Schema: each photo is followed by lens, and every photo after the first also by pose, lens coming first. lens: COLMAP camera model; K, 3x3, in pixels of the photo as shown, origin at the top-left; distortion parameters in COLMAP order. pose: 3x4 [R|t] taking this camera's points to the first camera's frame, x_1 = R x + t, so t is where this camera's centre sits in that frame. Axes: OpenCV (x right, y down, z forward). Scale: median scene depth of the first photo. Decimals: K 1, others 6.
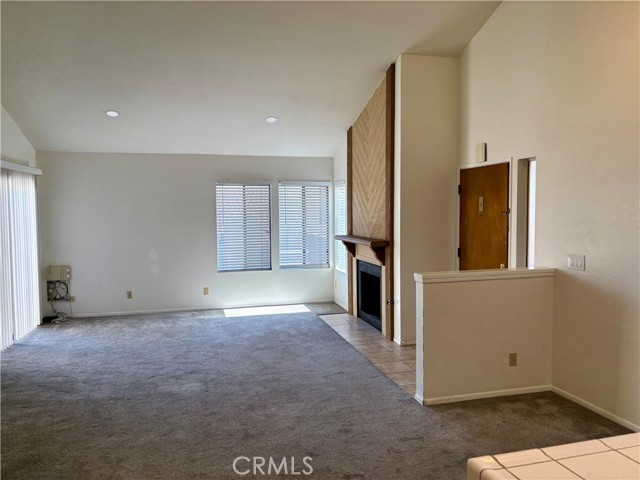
lens RADIAL K [[490.4, 0, 321.6], [0, 490.4, 237.8], [0, 0, 1]] dist [0.037894, -0.042321]
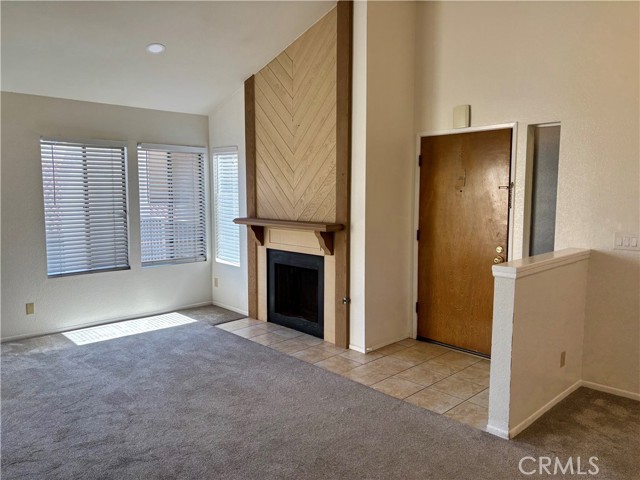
lens RADIAL K [[490.4, 0, 320.8], [0, 490.4, 241.2], [0, 0, 1]] dist [0.037894, -0.042321]
pose [[0.876431, -0.039942, 0.479867, -0.238590], [0.019604, 0.998687, 0.047323, -0.003028], [-0.481127, -0.032068, 0.876064, 0.290785]]
